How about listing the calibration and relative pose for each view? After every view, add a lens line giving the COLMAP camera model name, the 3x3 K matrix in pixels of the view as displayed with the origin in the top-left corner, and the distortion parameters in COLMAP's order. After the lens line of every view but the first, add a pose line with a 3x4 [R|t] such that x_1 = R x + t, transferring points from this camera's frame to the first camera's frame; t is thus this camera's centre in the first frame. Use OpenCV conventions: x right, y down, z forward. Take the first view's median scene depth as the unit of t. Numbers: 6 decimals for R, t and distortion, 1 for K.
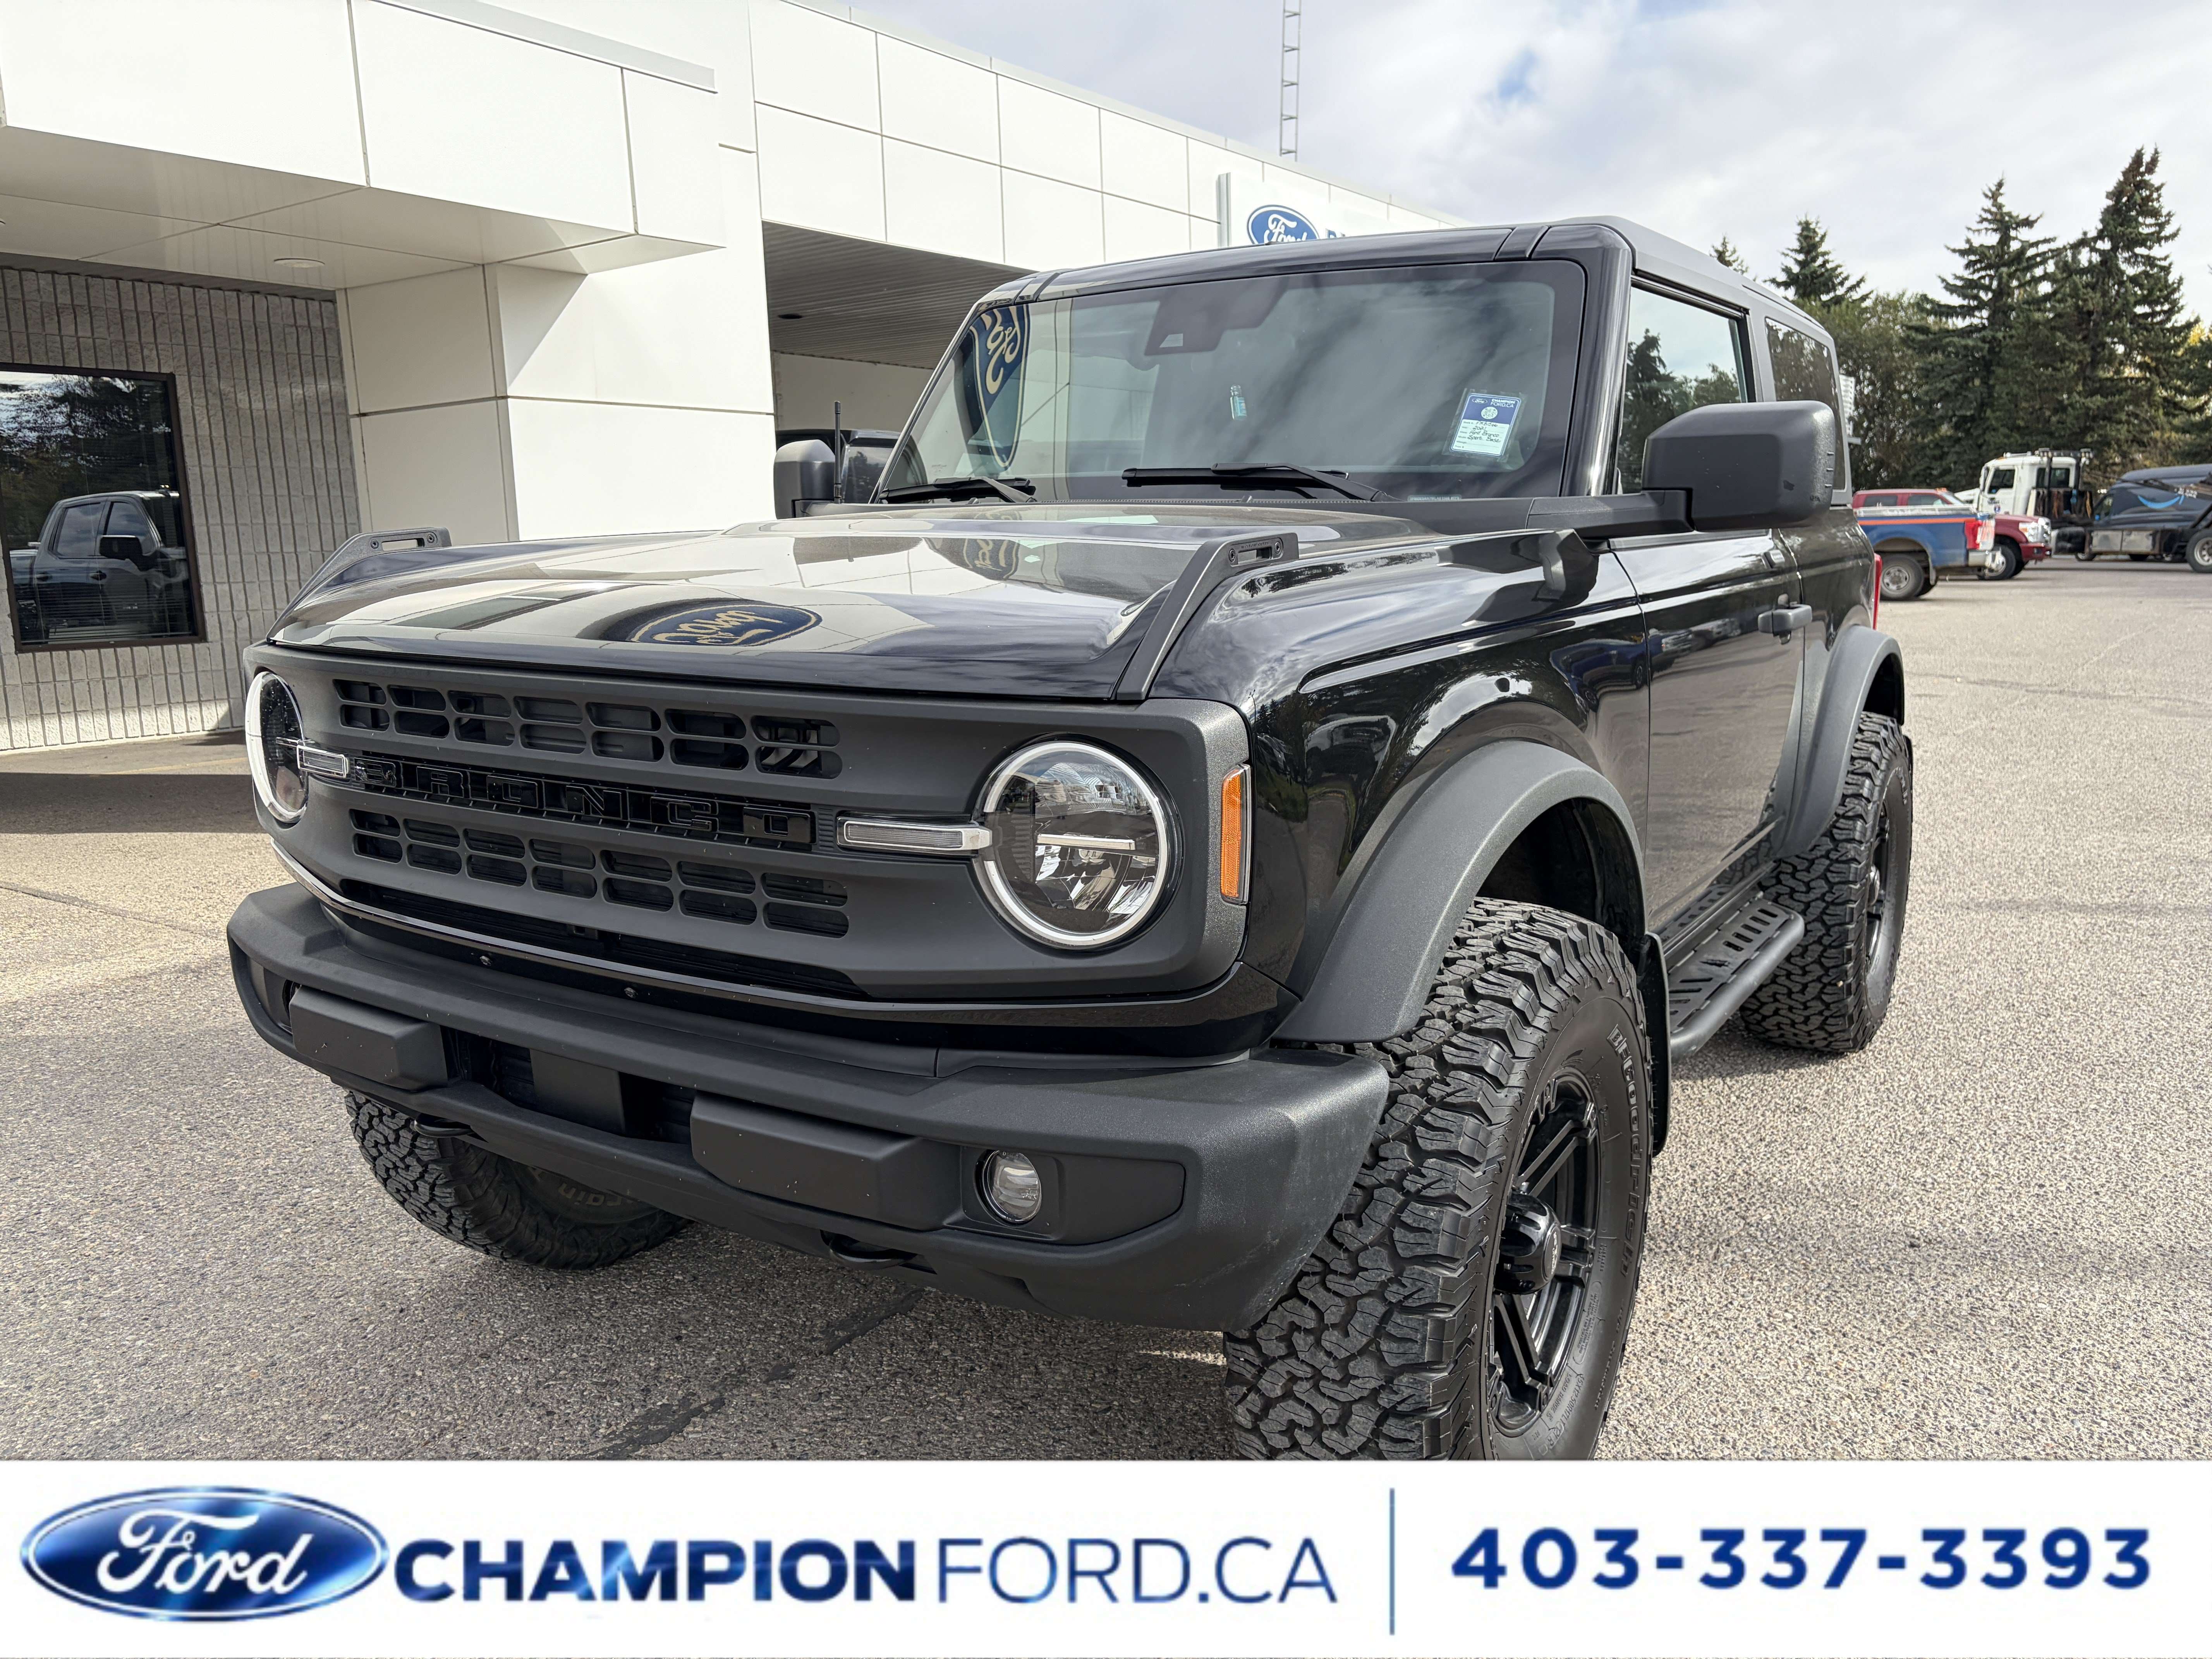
lens RADIAL K [[1663.9, 0, 1096.4], [0, 1663.9, 829.4], [0, 0, 1]] dist [0.049310, -0.052749]
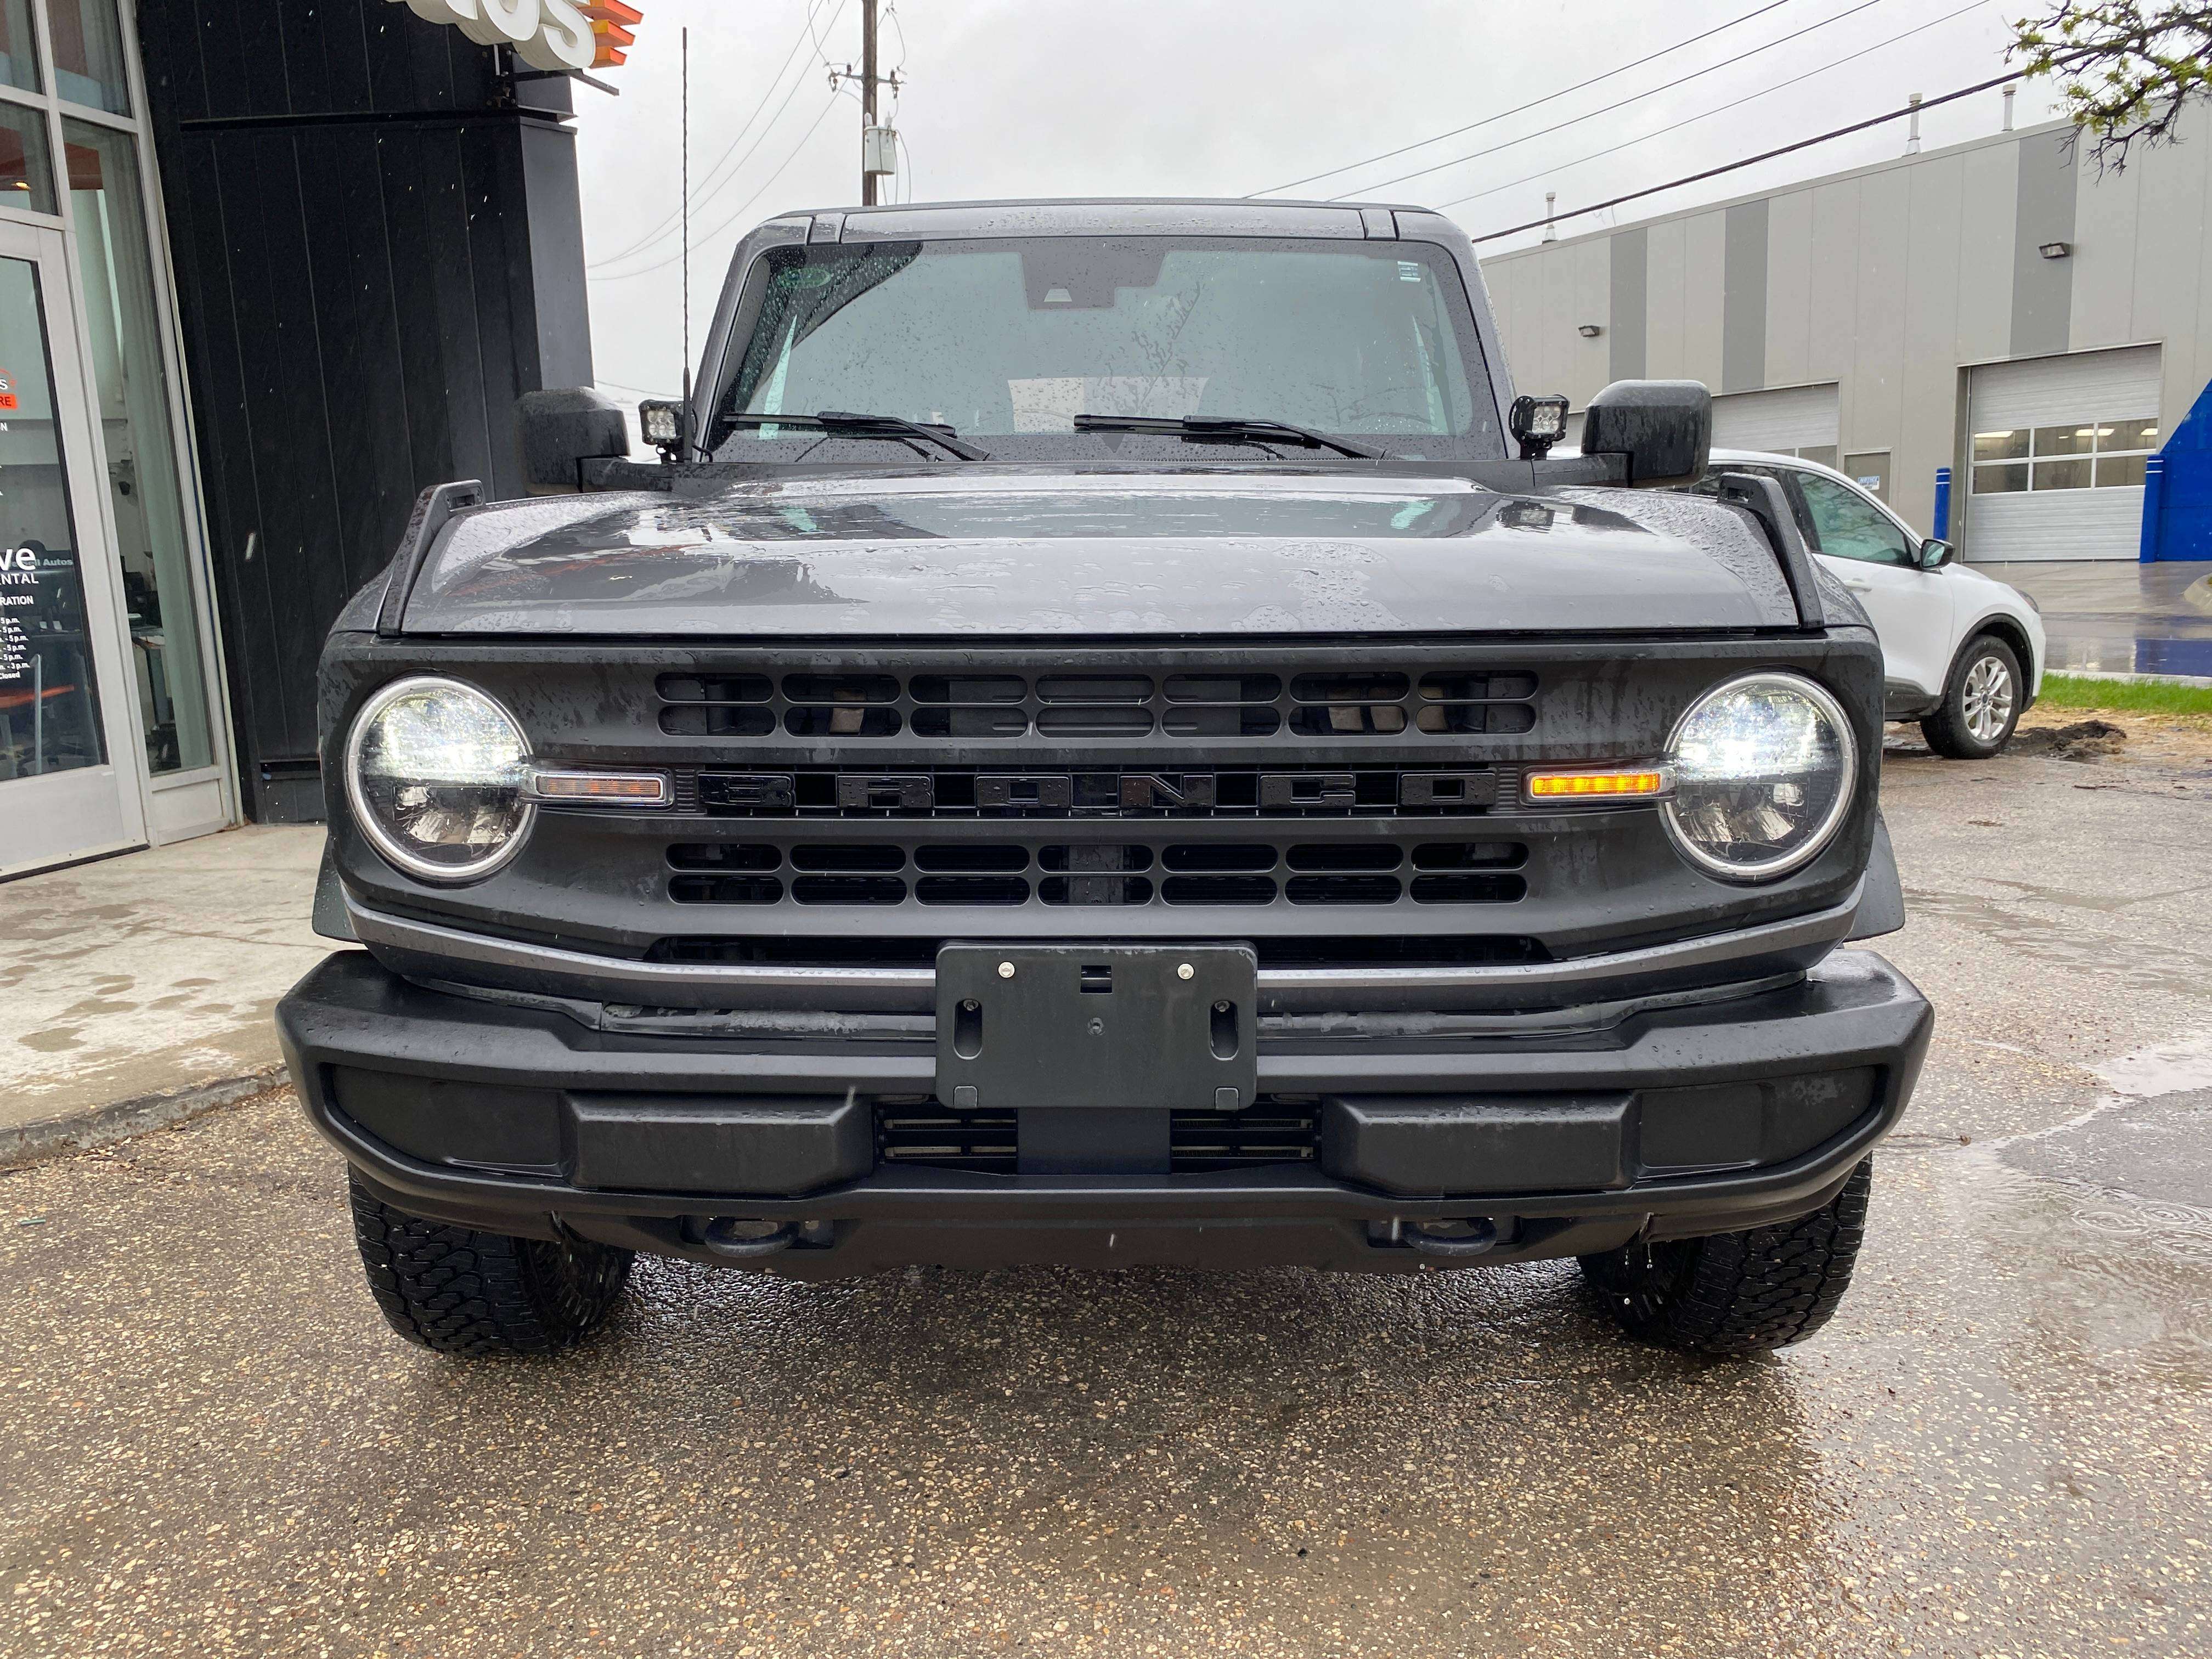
lens RADIAL K [[1654.6, 0, 1112.7], [0, 1654.6, 784.6], [0, 0, 1]] dist [0.048343, -0.000765]
pose [[0.843853, -0.091503, 0.528714, -0.751733], [0.099442, 0.994952, 0.013480, -0.032361], [-0.527279, 0.041201, 0.848693, 0.284940]]
